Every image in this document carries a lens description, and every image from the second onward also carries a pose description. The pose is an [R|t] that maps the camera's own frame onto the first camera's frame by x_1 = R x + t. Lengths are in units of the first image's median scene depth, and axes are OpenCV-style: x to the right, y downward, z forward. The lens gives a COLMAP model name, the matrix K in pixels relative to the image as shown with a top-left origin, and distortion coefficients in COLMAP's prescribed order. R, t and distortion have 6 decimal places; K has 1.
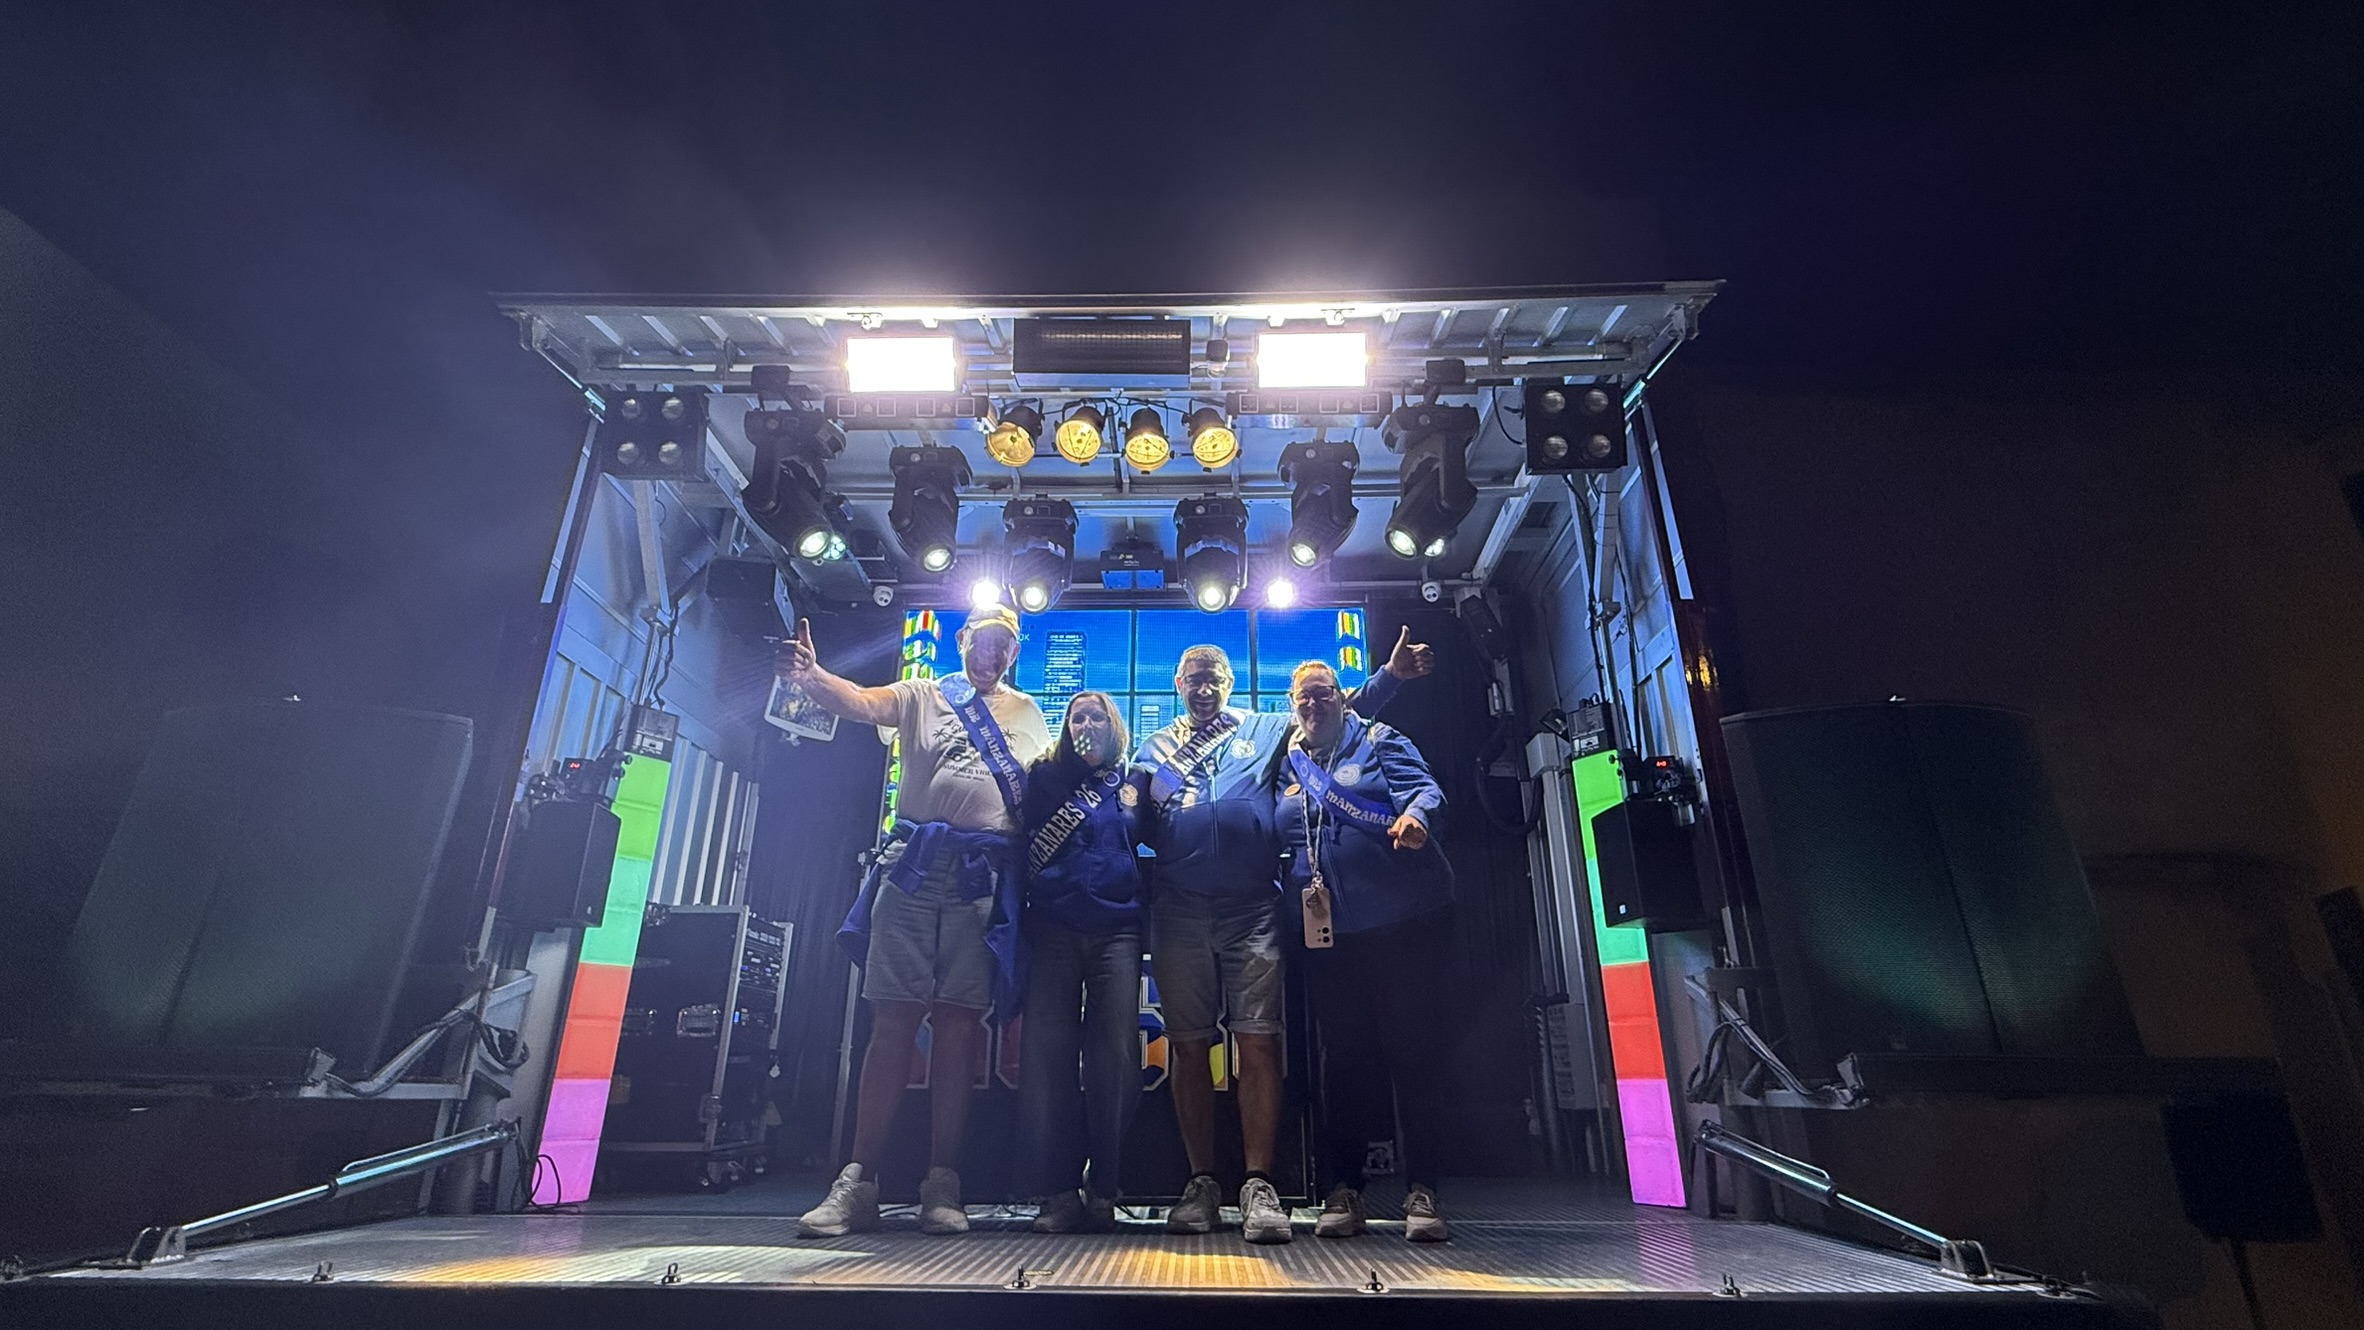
lens RADIAL K [[1065.8, 0, 1185.1], [0, 1065.8, 659.7], [0, 0, 1]] dist [0.004907, -0.001509]
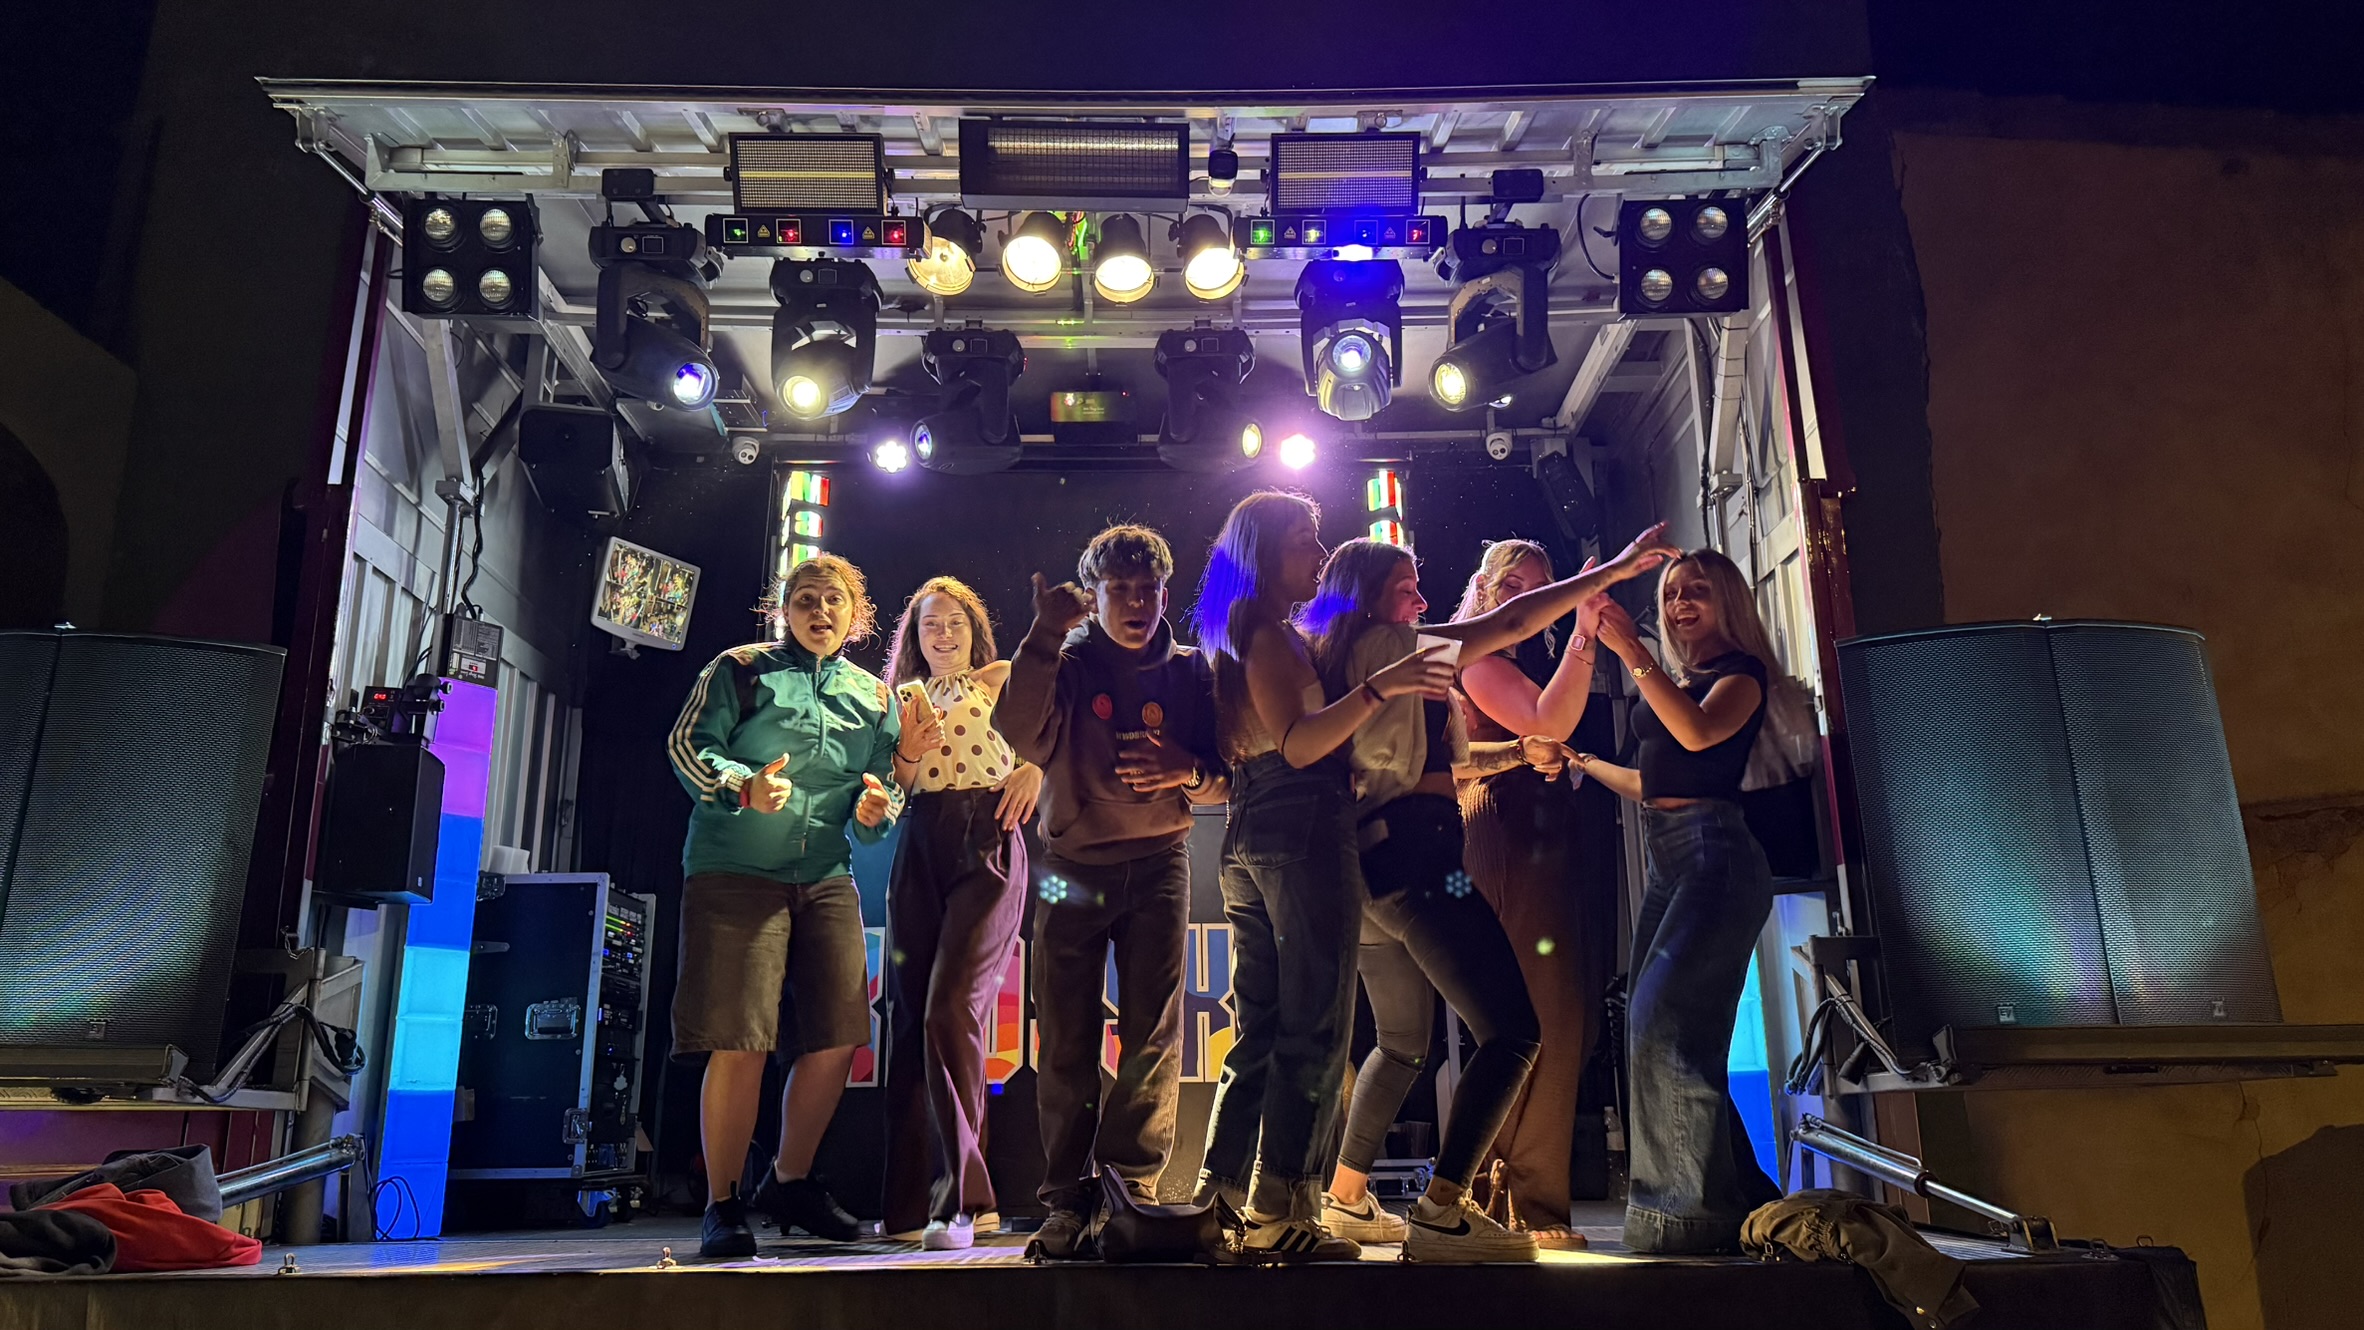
lens RADIAL K [[1711.2, 0, 1181.0], [0, 1711.2, 667.8], [0, 0, 1]] dist [0.074779, -0.002381]
pose [[0.999453, -0.005013, 0.032681, -0.039340], [0.001378, 0.993896, 0.110308, -0.059152], [-0.033035, -0.110203, 0.993360, -0.259696]]
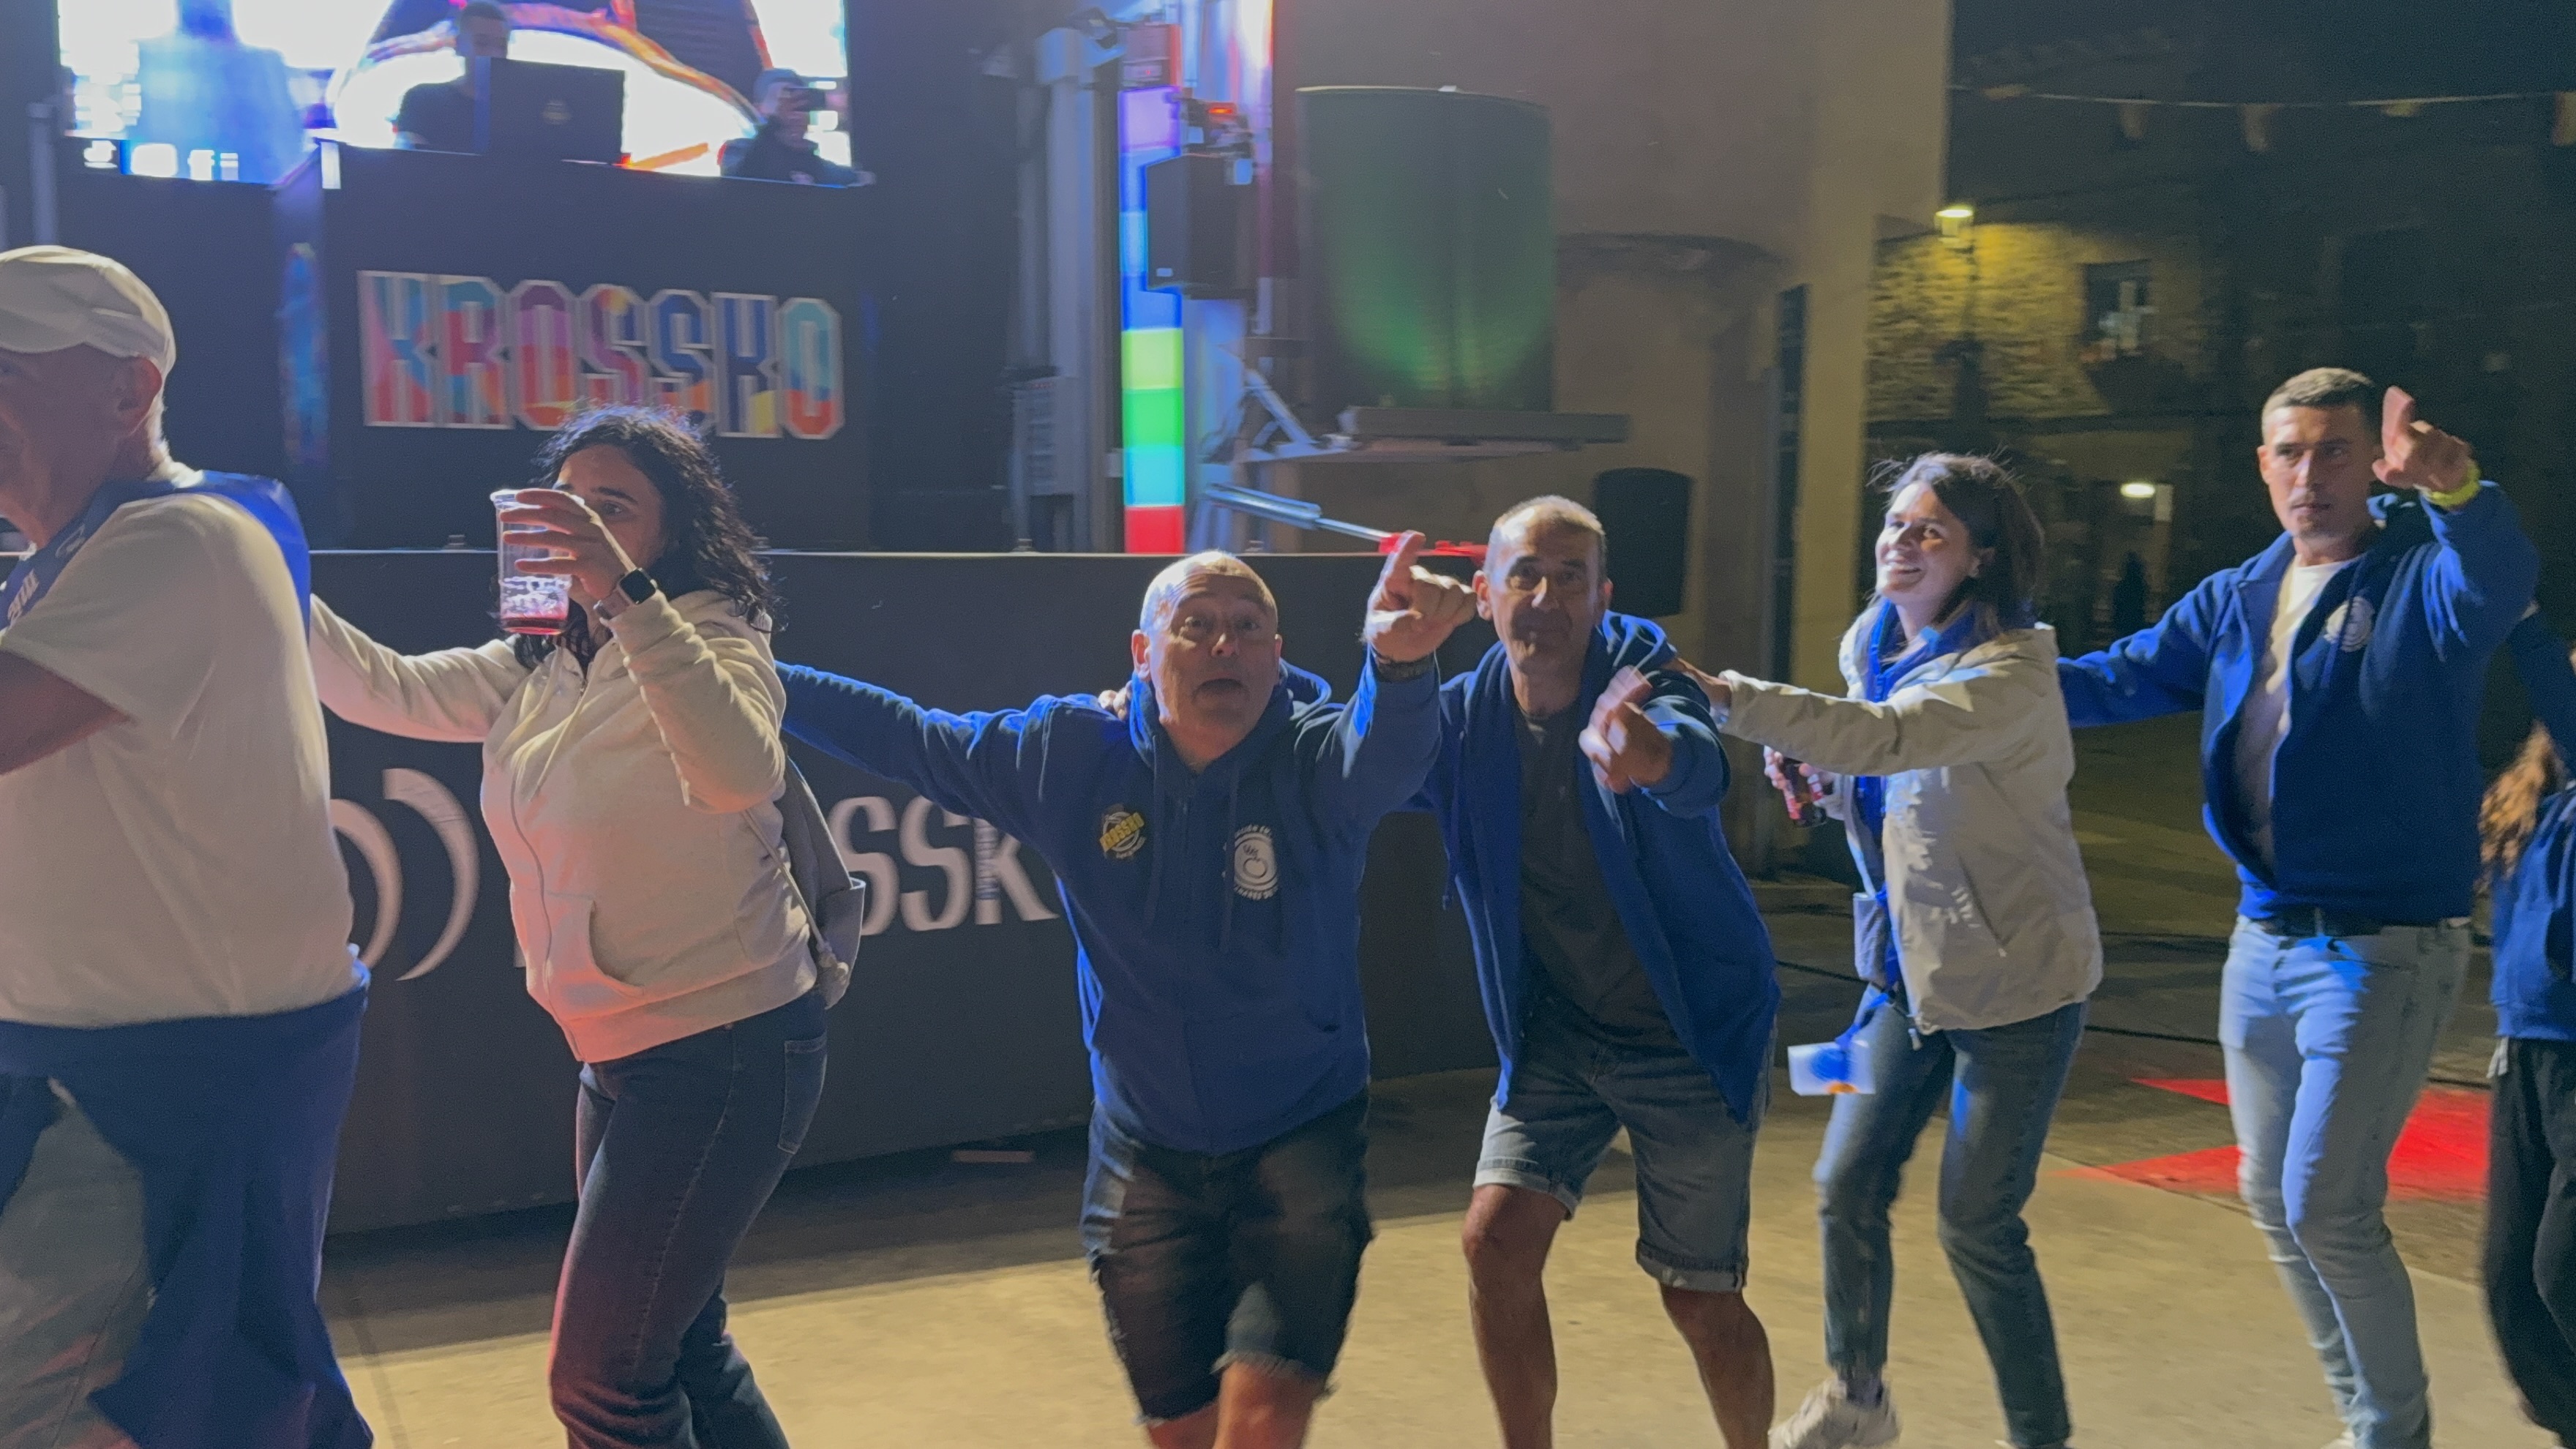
lens RADIAL K [[2488.5, 0, 1284.8], [0, 2488.5, 727.6], [0, 0, 1]] dist [0.098855, 0.000000]
pose [[0.863615, -0.034766, 0.502951, -0.590256], [-0.178982, 0.911491, 0.370336, -0.223426], [-0.471311, -0.409848, 0.780955, -0.887599]]
